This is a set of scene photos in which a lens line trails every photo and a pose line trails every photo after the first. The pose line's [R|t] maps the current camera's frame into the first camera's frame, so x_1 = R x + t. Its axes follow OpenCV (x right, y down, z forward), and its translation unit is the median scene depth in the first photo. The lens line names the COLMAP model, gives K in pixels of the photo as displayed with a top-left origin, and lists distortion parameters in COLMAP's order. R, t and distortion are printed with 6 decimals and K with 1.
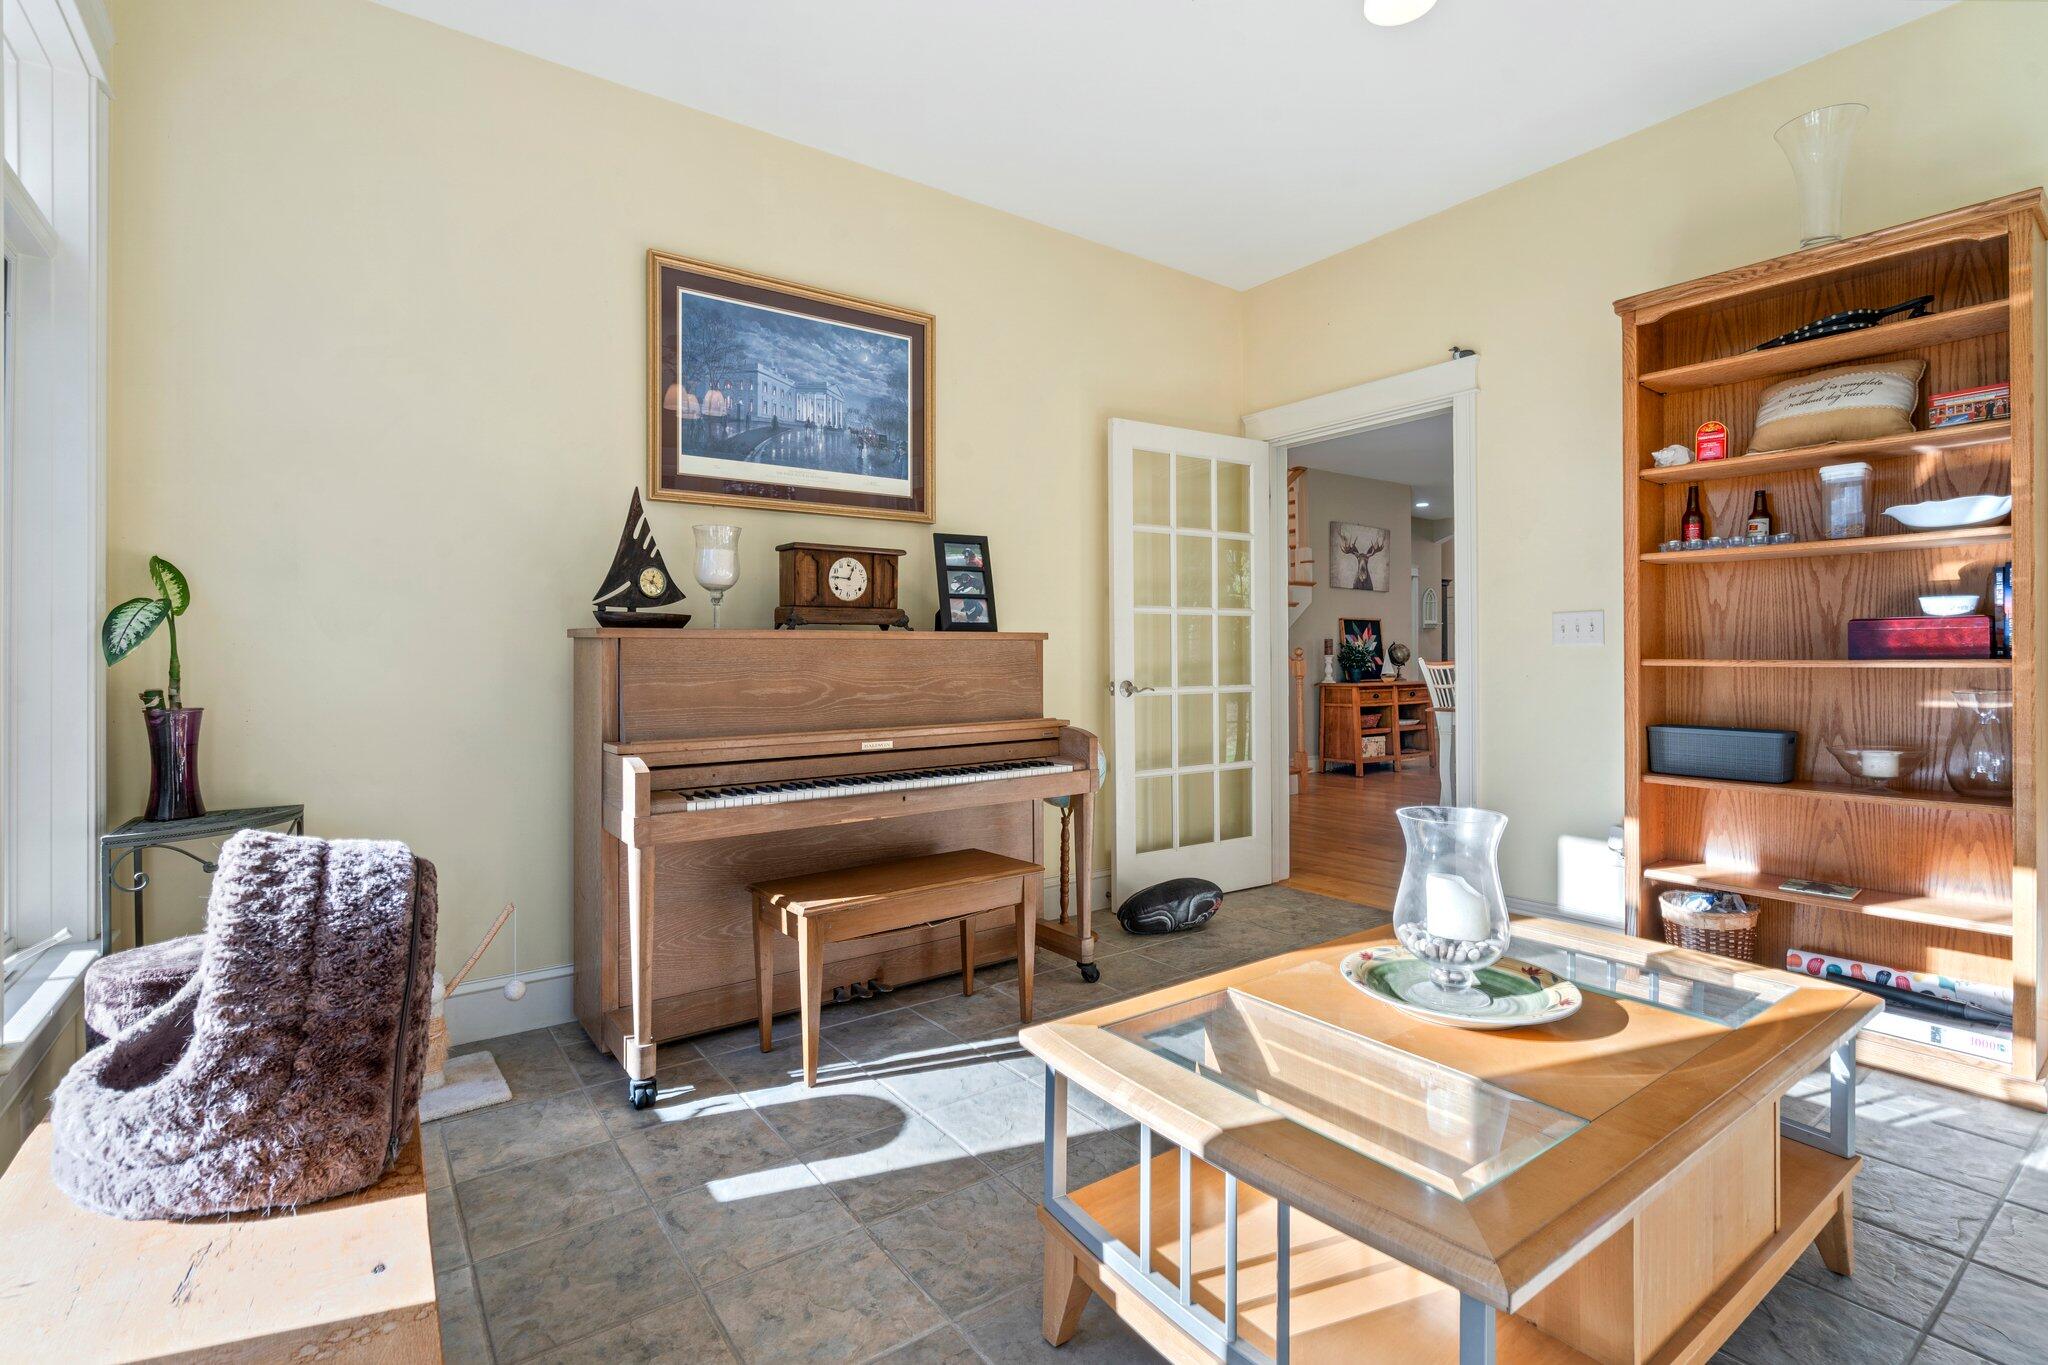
lens RADIAL K [[942.7, 0, 1007.8], [0, 942.7, 654.5], [0, 0, 1]] dist [-0.001597, -0.000139]
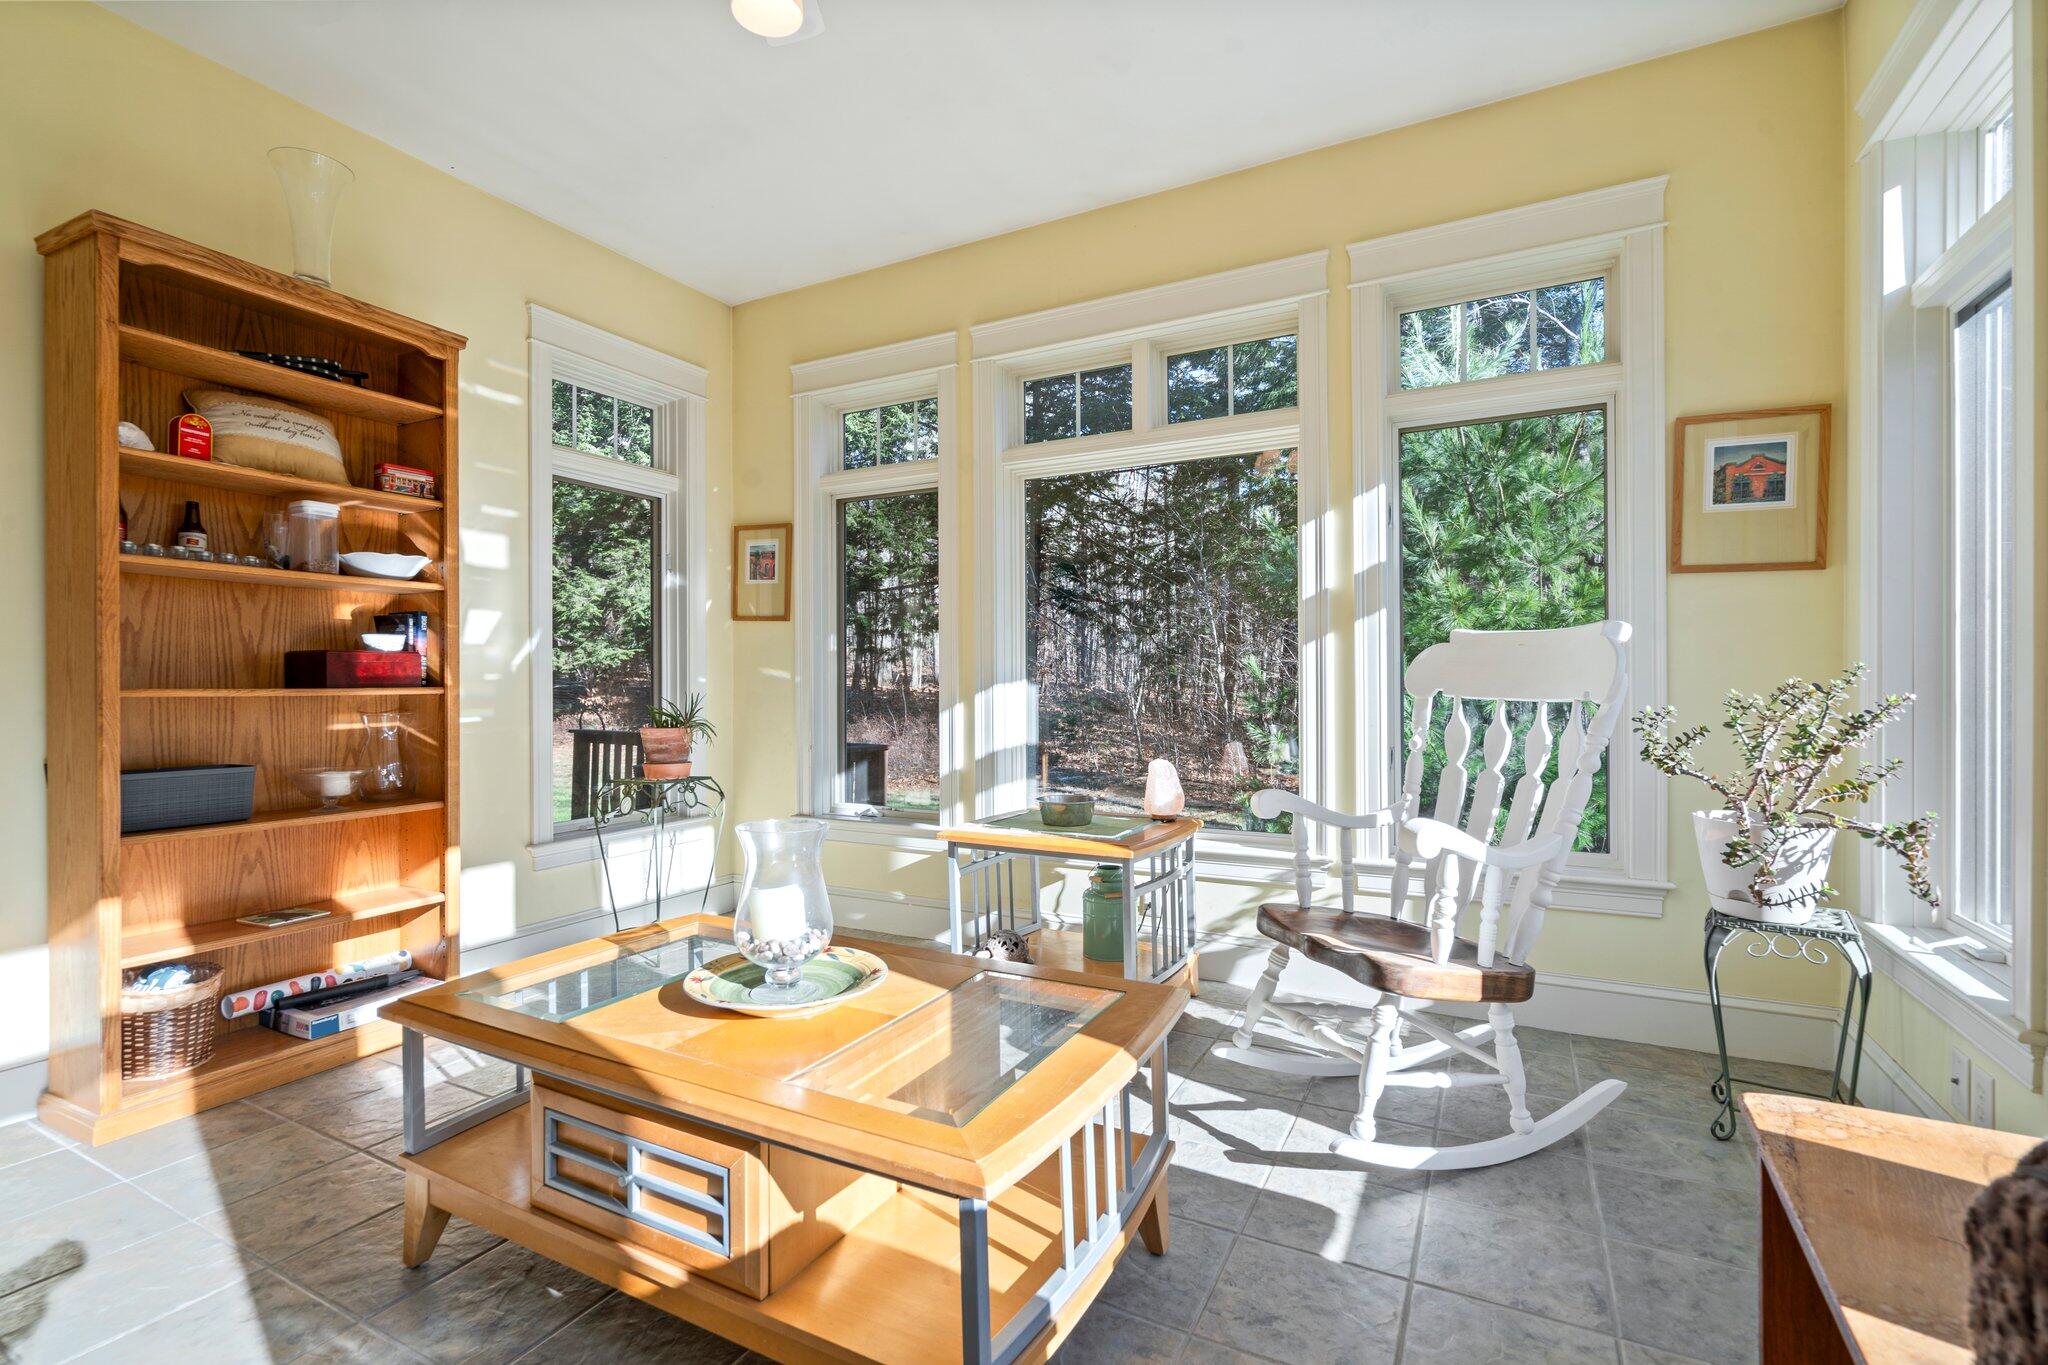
lens RADIAL K [[936.4, 0, 1016.1], [0, 936.4, 687.7], [0, 0, 1]] dist [-0.004846, 0.001702]
pose [[-0.438212, -0.000508, 0.898872, -0.360809], [0.003134, 0.999993, 0.002093, 0.004697], [-0.898866, 0.003734, -0.438207, 0.705746]]
